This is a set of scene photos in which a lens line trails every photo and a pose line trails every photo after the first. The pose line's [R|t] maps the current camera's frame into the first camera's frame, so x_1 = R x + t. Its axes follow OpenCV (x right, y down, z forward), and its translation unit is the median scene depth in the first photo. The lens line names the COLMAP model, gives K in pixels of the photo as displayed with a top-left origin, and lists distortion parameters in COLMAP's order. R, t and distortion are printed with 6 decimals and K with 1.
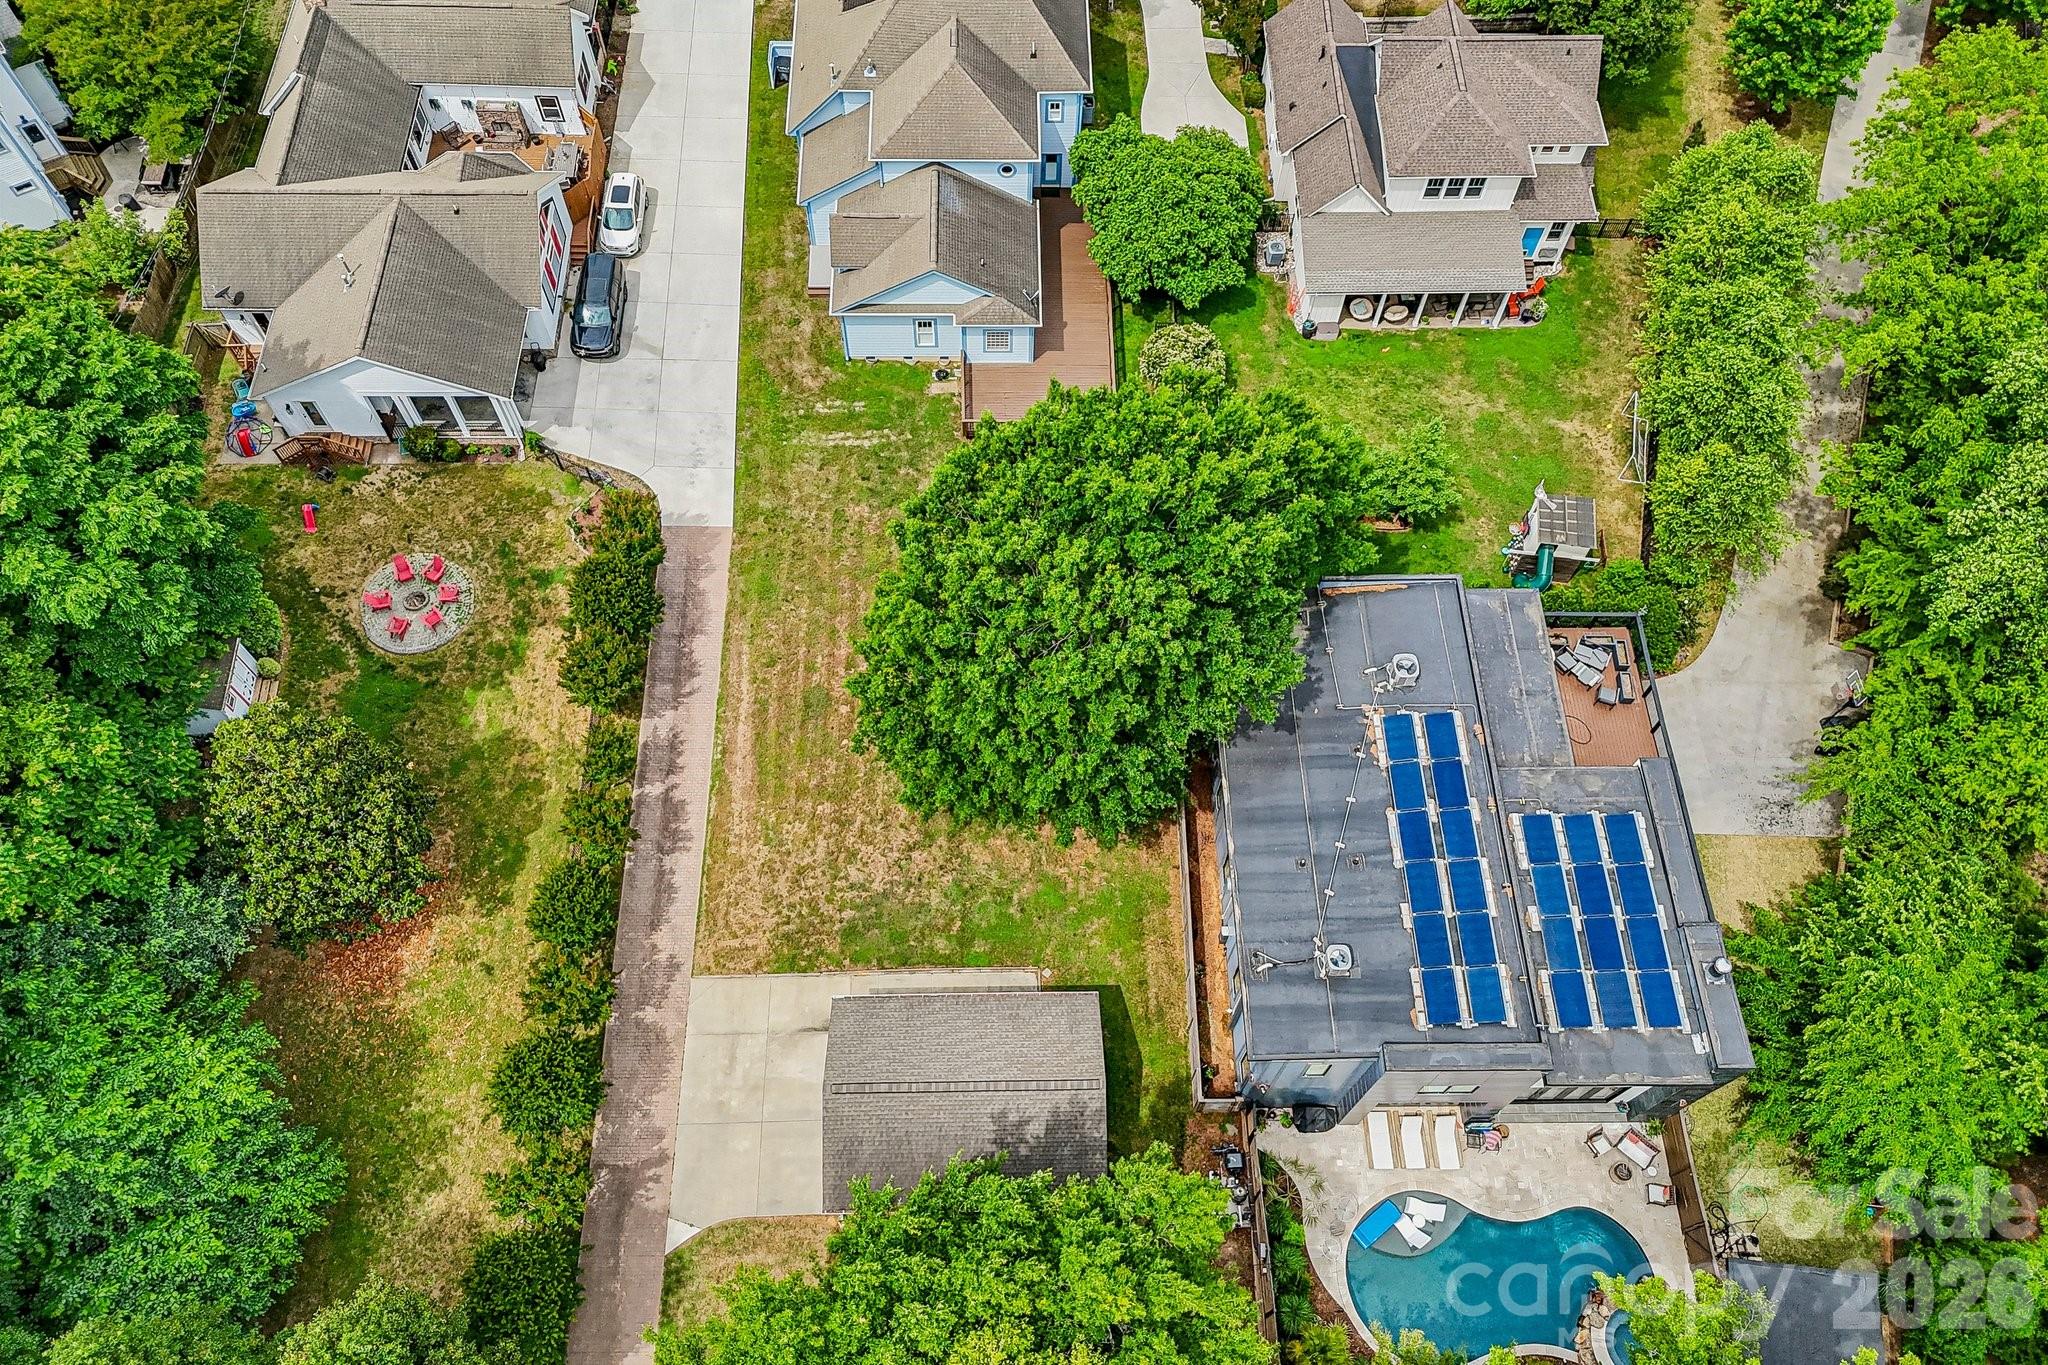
lens RADIAL K [[1505.1, 0, 1028.6], [0, 1505.1, 676.7], [0, 0, 1]] dist [0.088775, -0.081329]
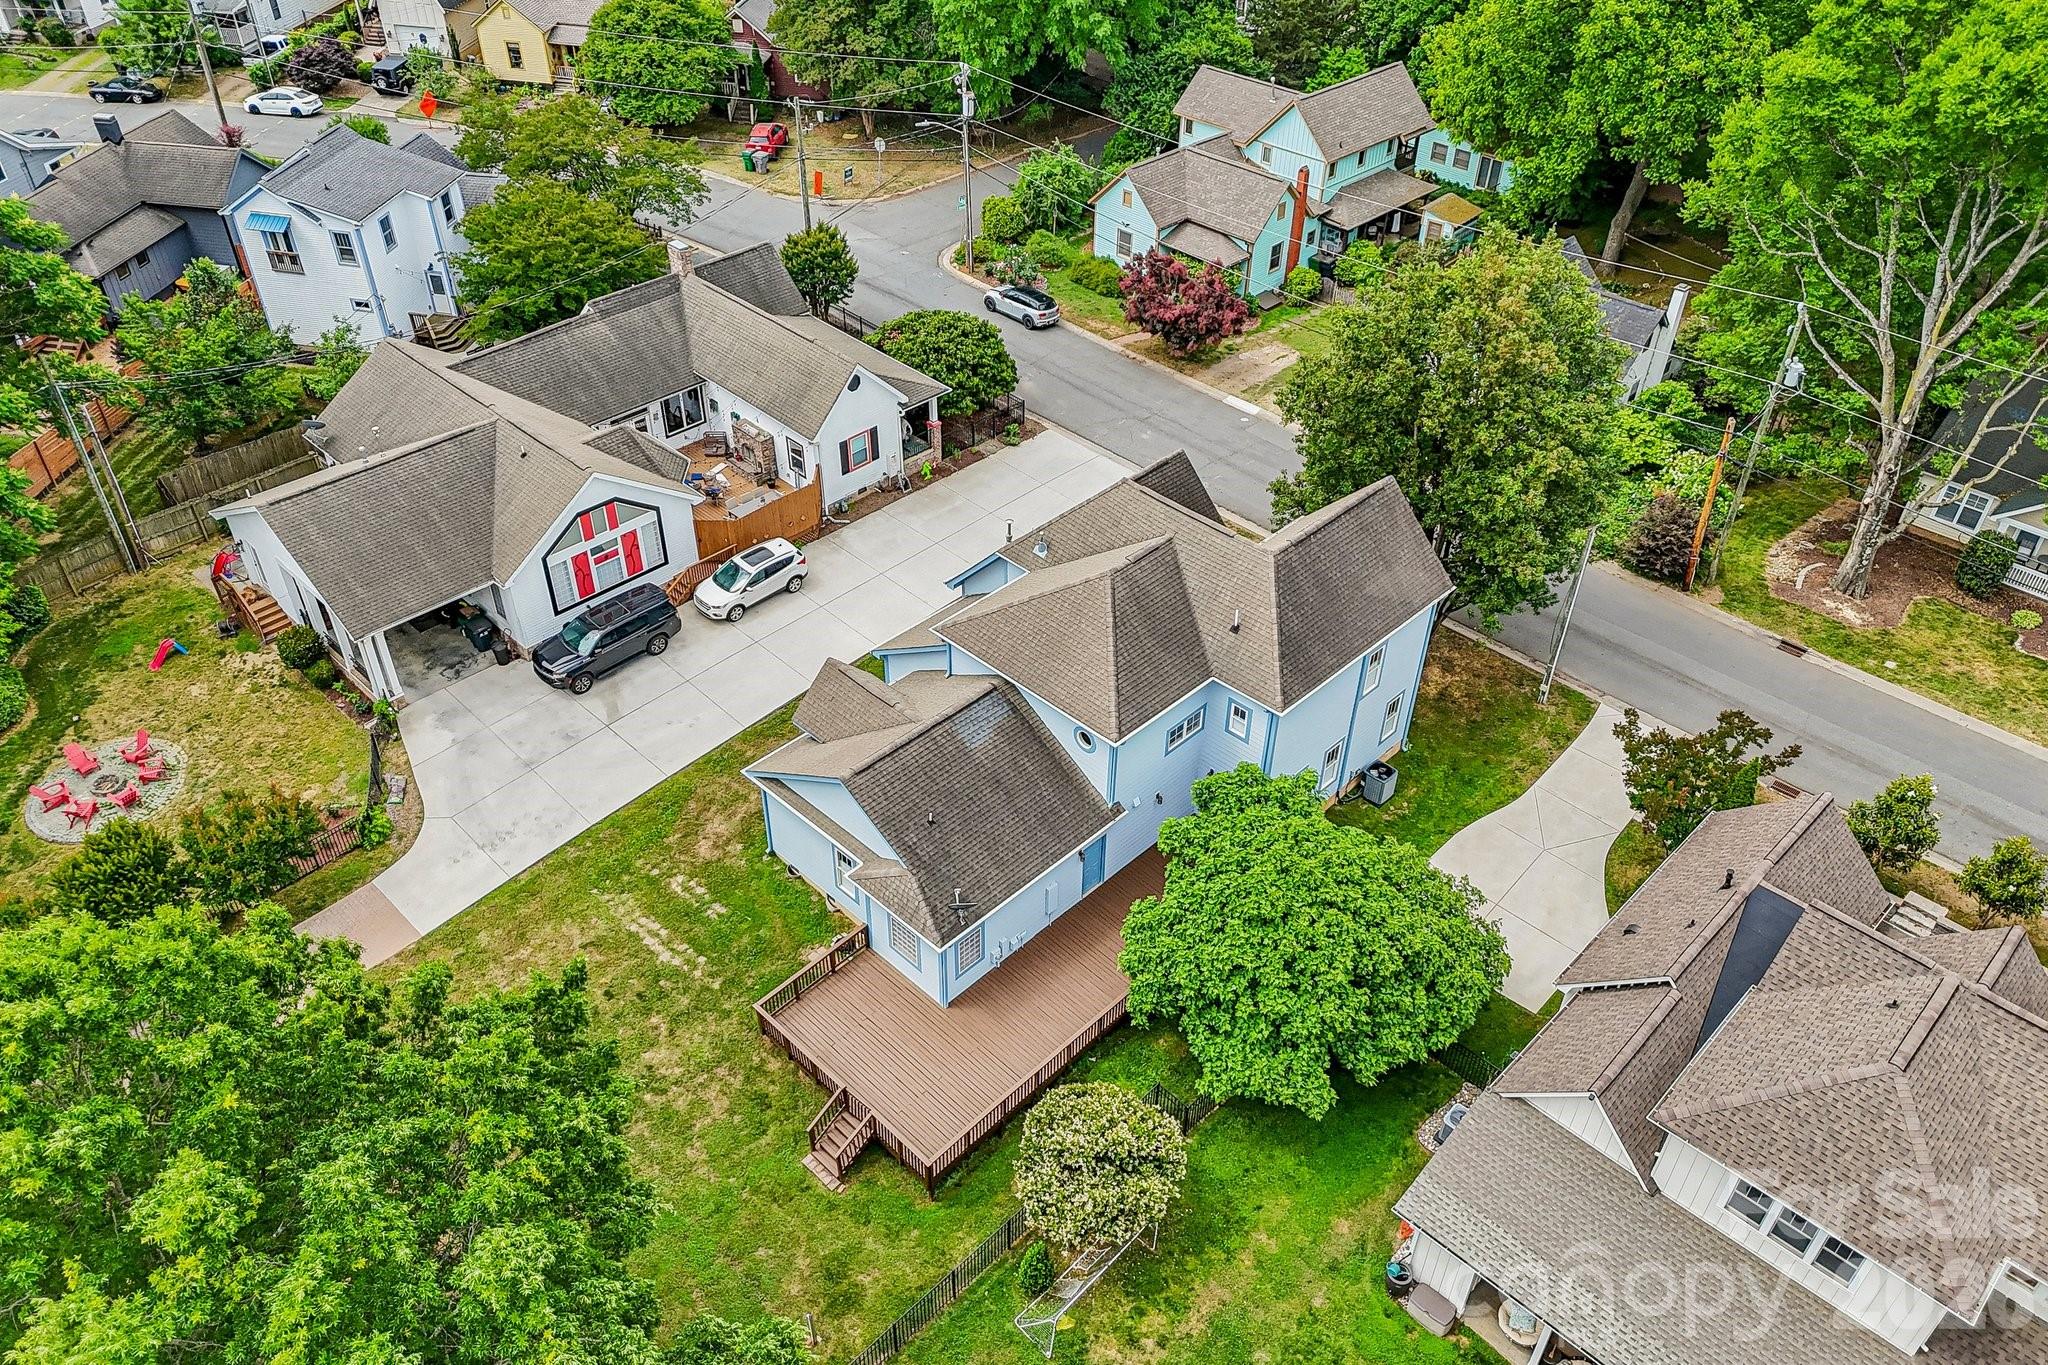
lens RADIAL K [[1505.1, 0, 1028.6], [0, 1505.1, 676.7], [0, 0, 1]] dist [0.088775, -0.081329]
pose [[0.702621, 0.438775, -0.560179, 0.310711], [-0.624743, 0.757242, -0.190473, -0.218414], [0.340616, 0.483798, 0.806176, 0.470568]]
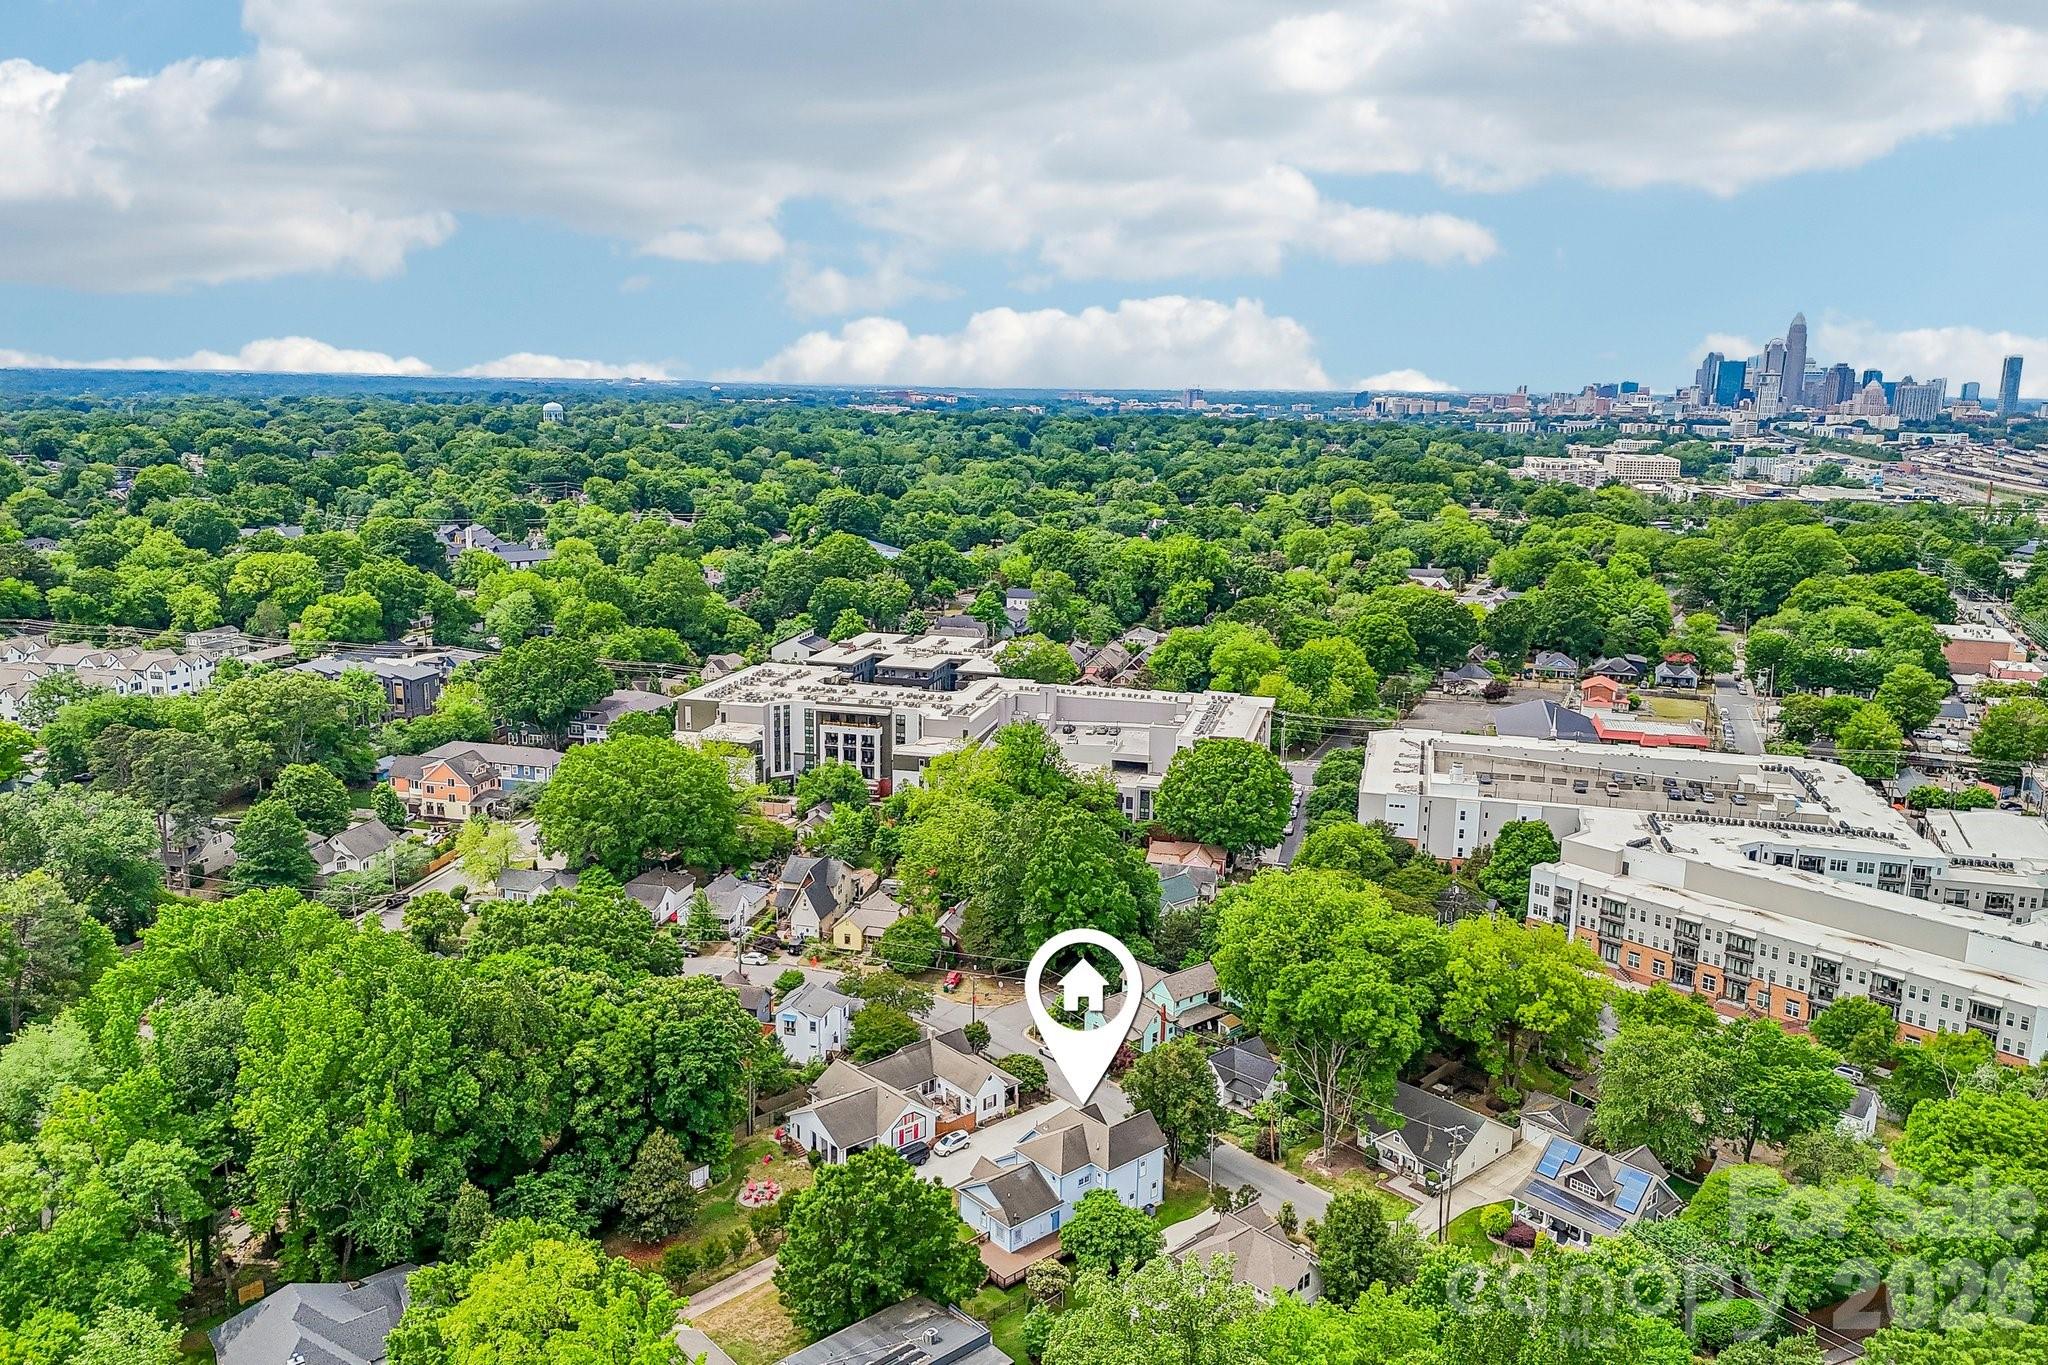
lens RADIAL K [[1505.1, 0, 1028.6], [0, 1505.1, 676.7], [0, 0, 1]] dist [0.088775, -0.081329]
pose [[0.651394, 0.142146, -0.745306, 1.526924], [-0.667504, 0.574374, -0.473850, 0.327485], [0.360729, 0.806157, 0.469026, -0.662487]]
